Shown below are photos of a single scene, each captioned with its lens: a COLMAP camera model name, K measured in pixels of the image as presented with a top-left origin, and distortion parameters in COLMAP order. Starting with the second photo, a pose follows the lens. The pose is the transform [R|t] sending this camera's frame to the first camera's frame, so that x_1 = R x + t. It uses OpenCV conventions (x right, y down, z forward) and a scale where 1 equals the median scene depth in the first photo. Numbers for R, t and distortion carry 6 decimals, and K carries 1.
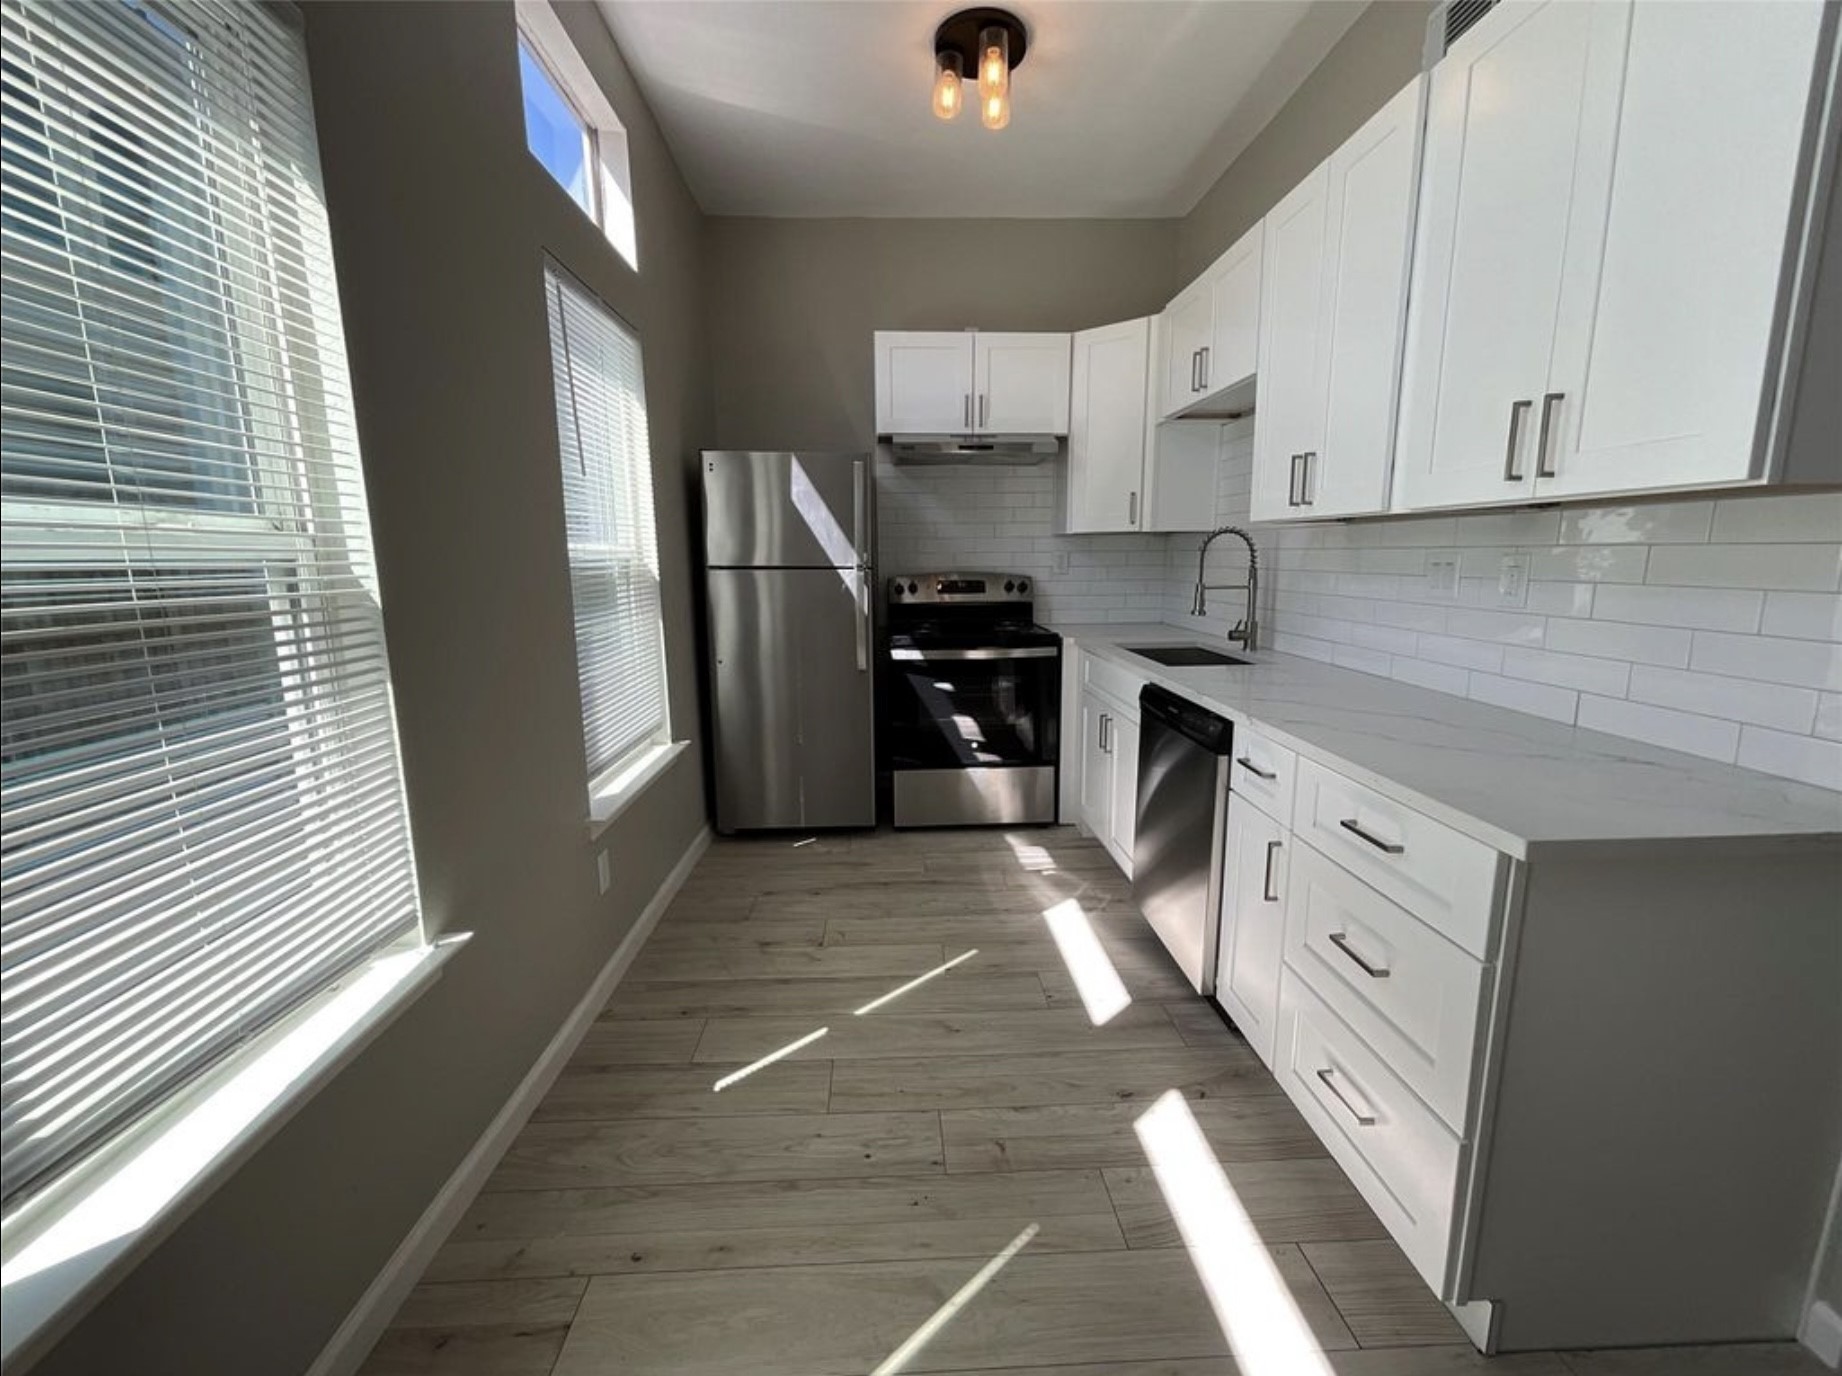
lens RADIAL K [[751.2, 0, 924.1], [0, 751.2, 689.3], [0, 0, 1]] dist [0.001059, 0.000378]
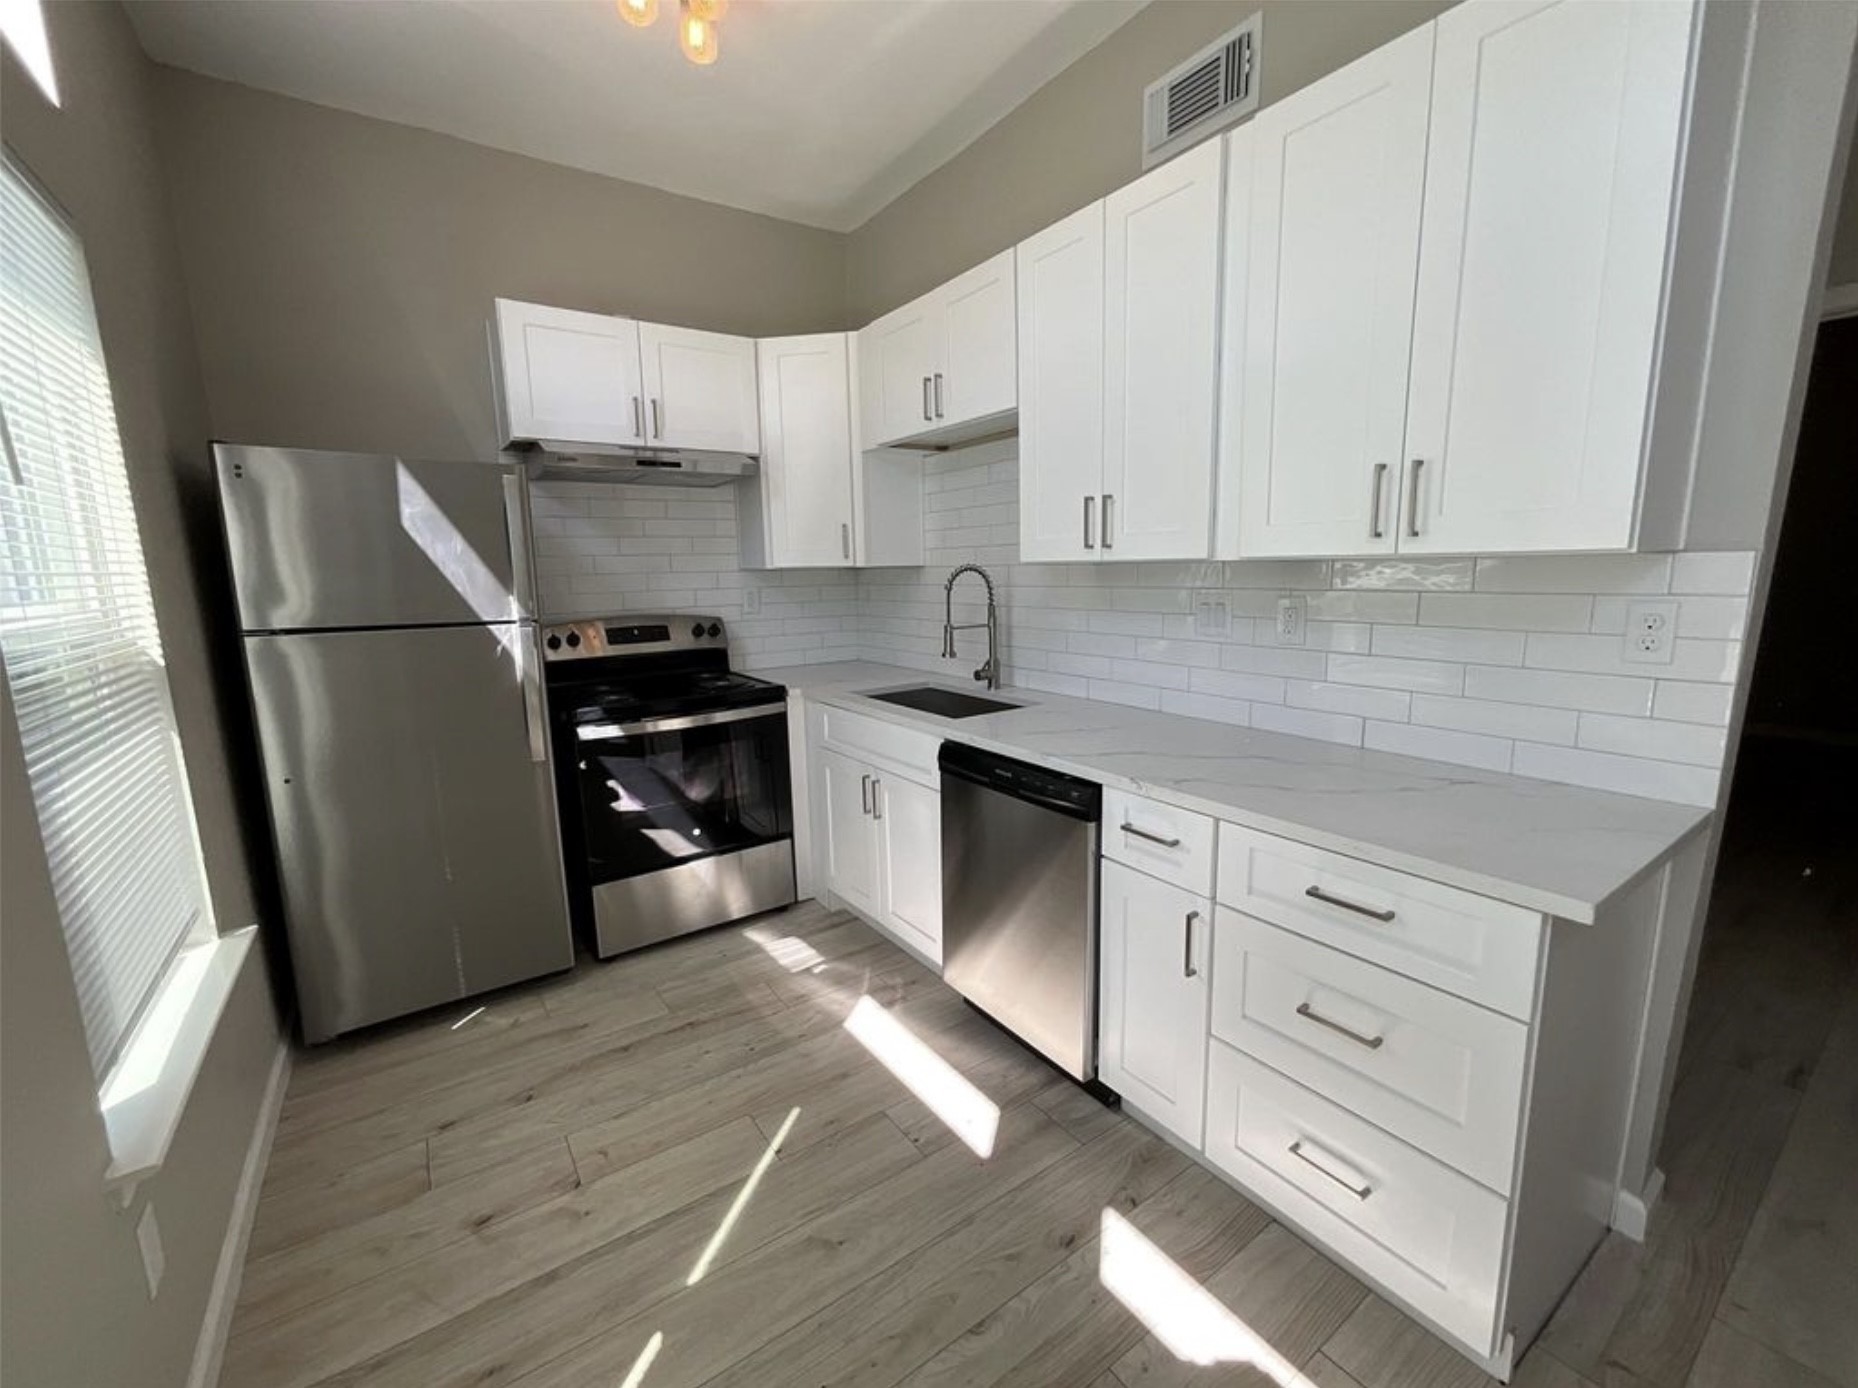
lens RADIAL K [[761.8, 0, 926.4], [0, 761.8, 697.9], [0, 0, 1]] dist [0.001494, 0.000505]
pose [[0.848326, -0.099486, 0.520044, -0.157444], [0.107634, 0.994084, 0.014593, -0.063247], [-0.518419, 0.043595, 0.854015, 0.195435]]
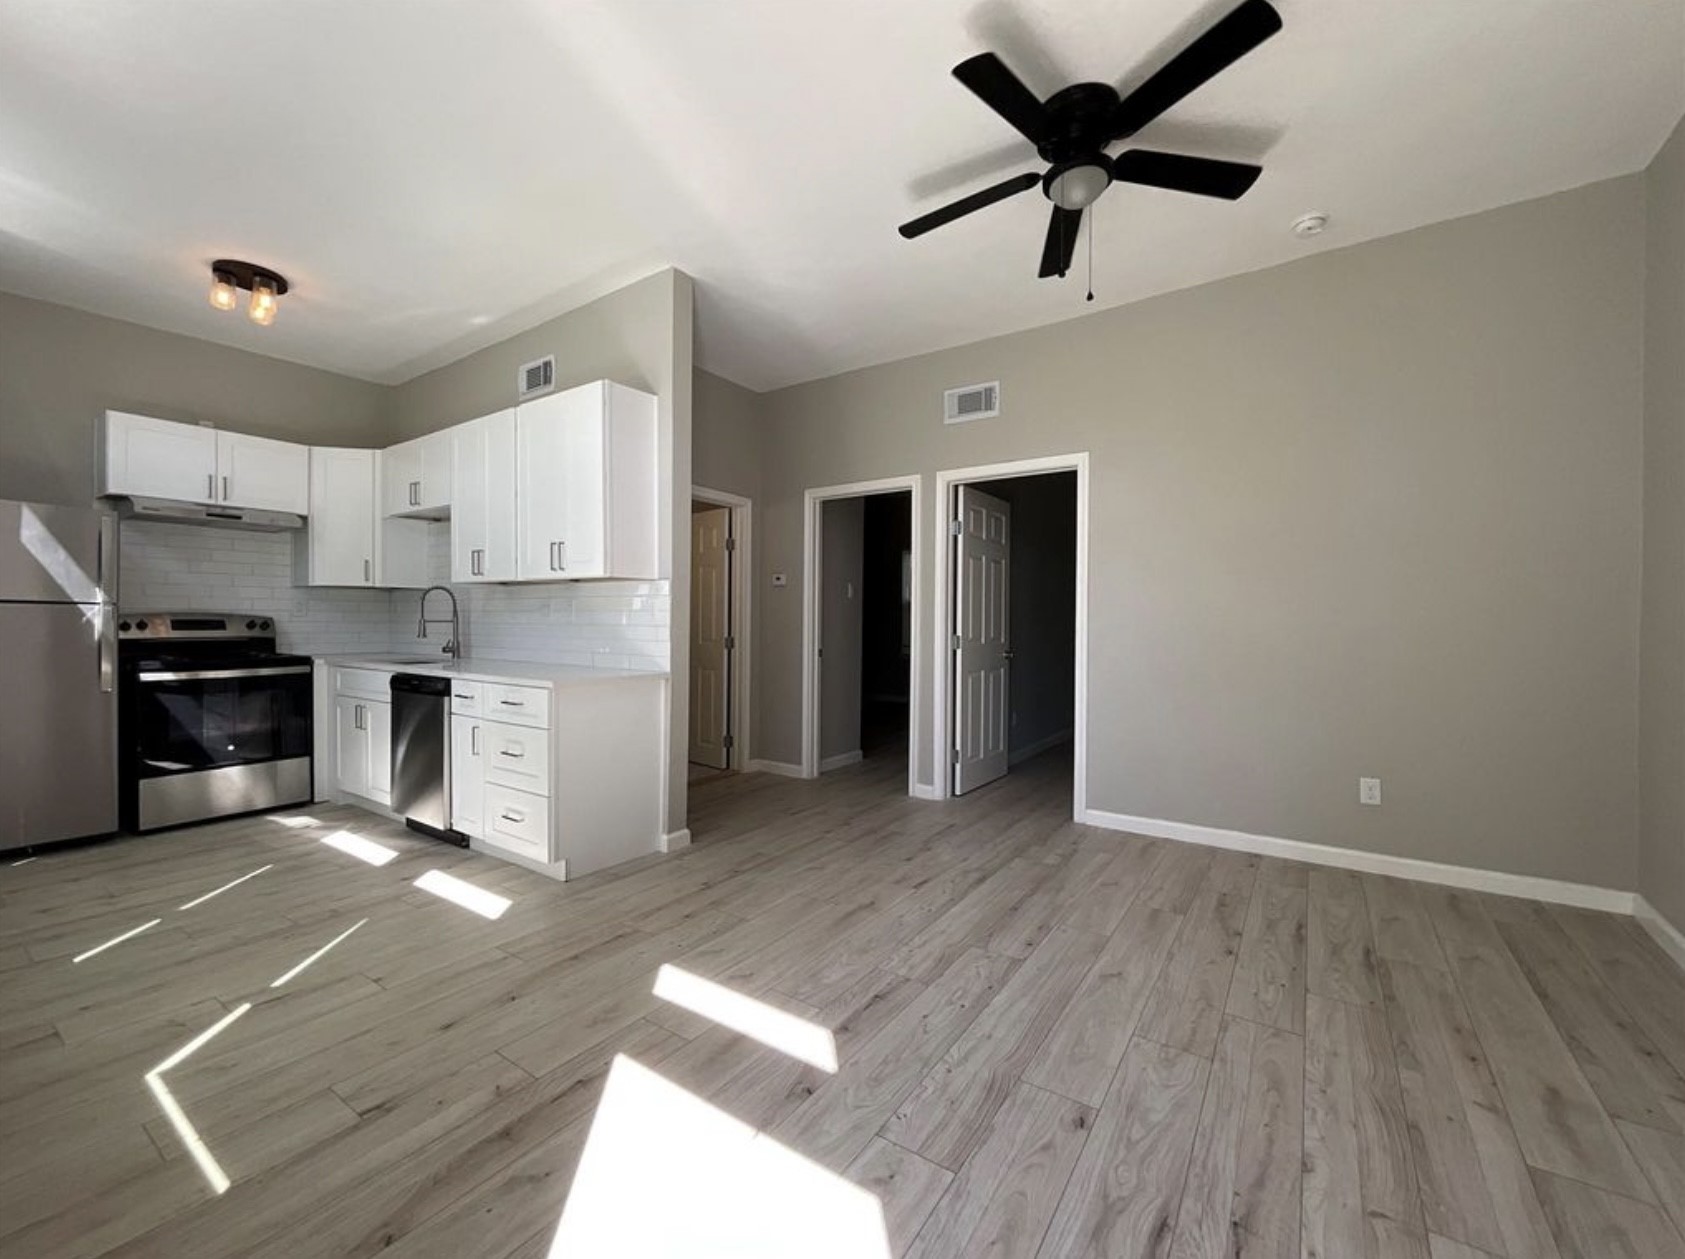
lens RADIAL K [[690.6, 0, 839.1], [0, 690.6, 630.7], [0, 0, 1]] dist [-0.000132, 0.000149]
pose [[0.610177, 0.001308, 0.792264, -0.262527], [0.129248, 0.986438, -0.101172, 0.150671], [-0.781651, 0.164131, 0.601733, -0.593157]]
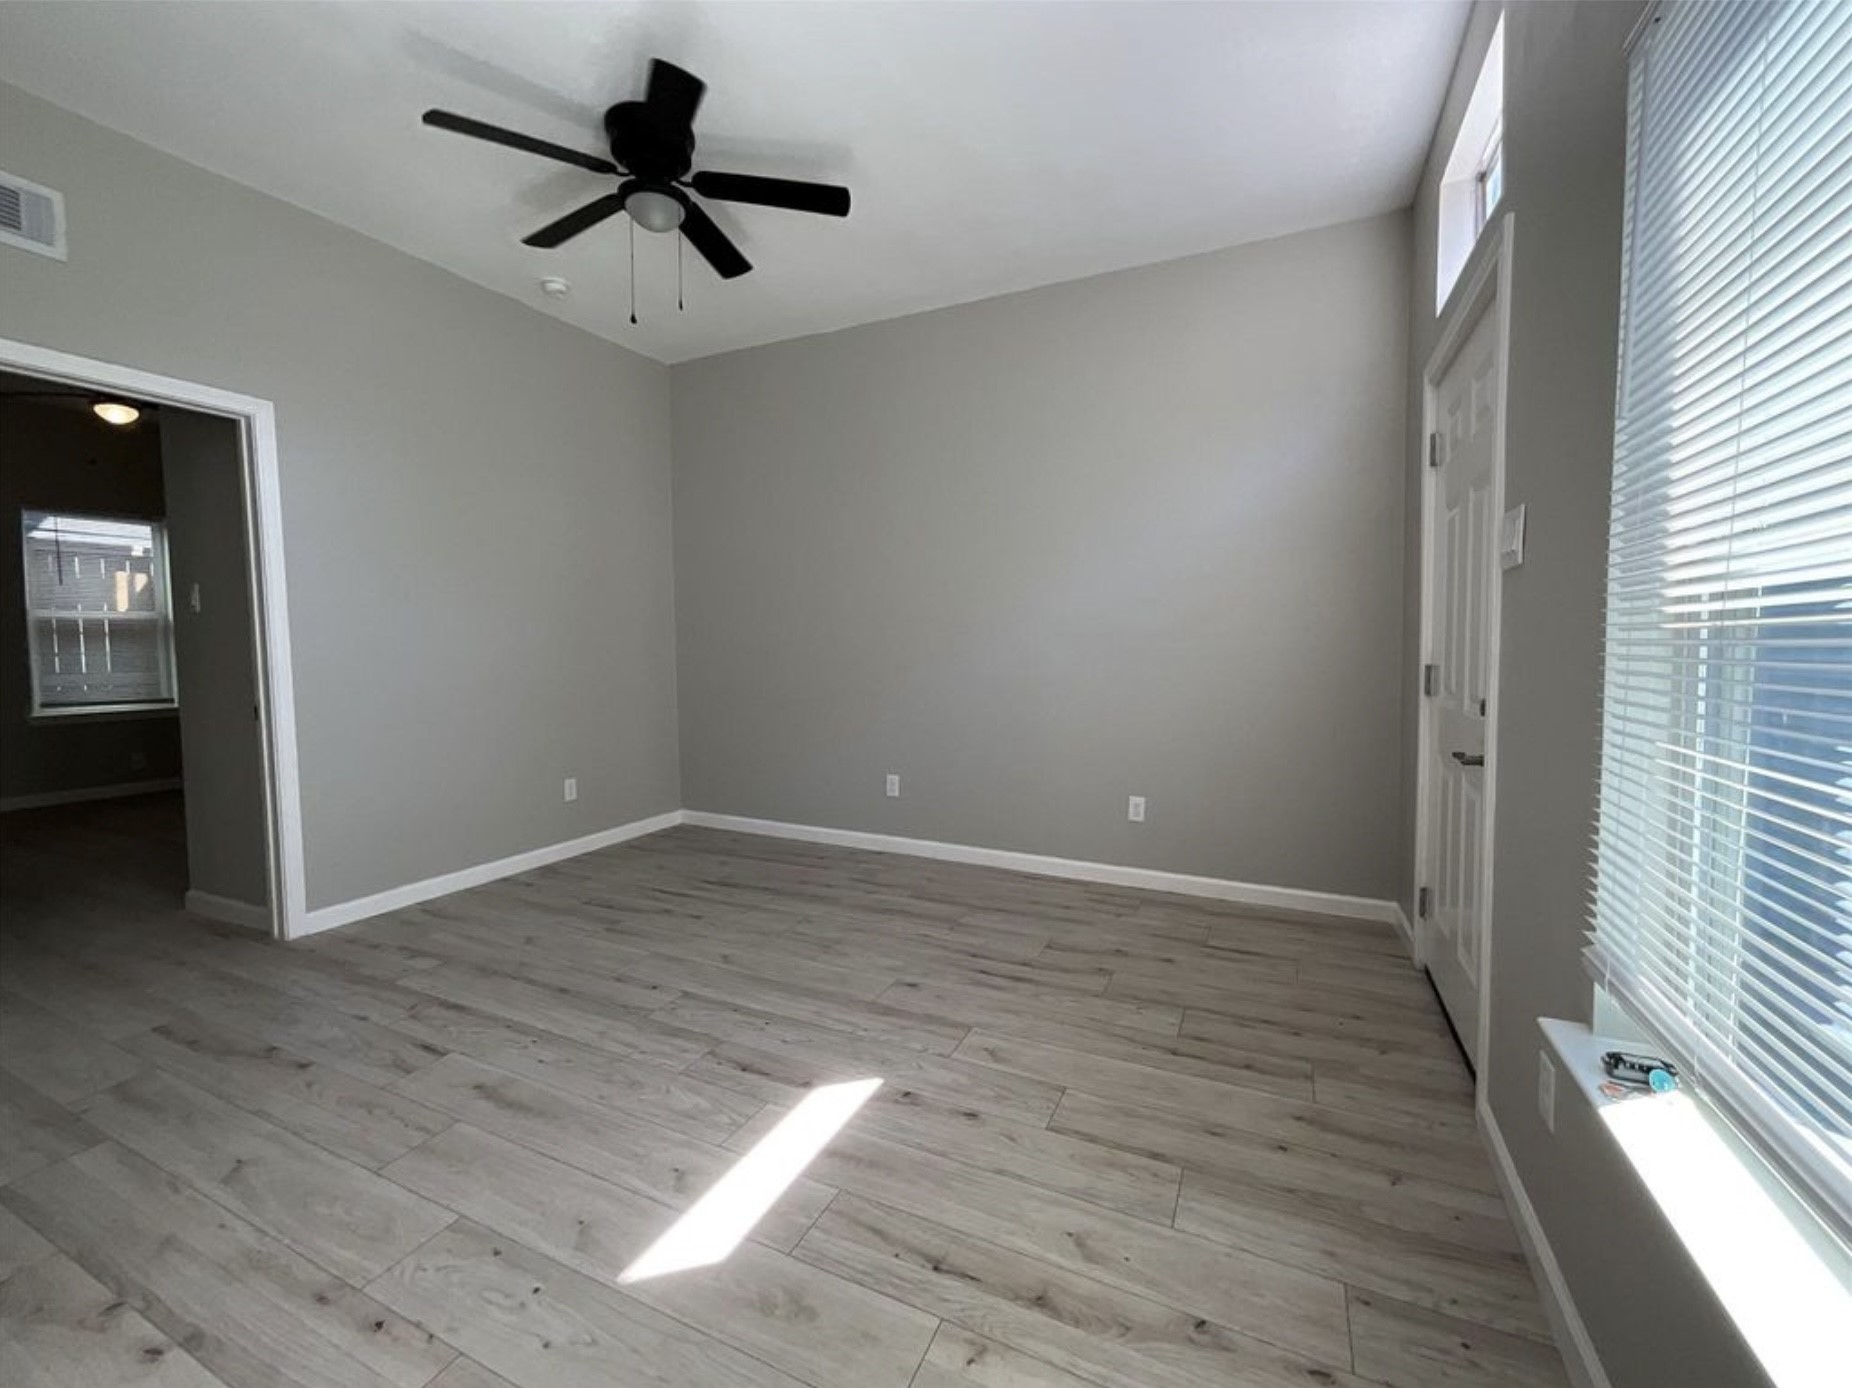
lens RADIAL K [[759.0, 0, 922.3], [0, 759.0, 695.3], [0, 0, 1]] dist [-0.000132, 0.000149]
pose [[-0.878152, -0.026103, 0.477669, -0.153395], [0.090294, 0.971518, 0.219087, -0.028239], [-0.469783, 0.235522, -0.850784, 0.312889]]
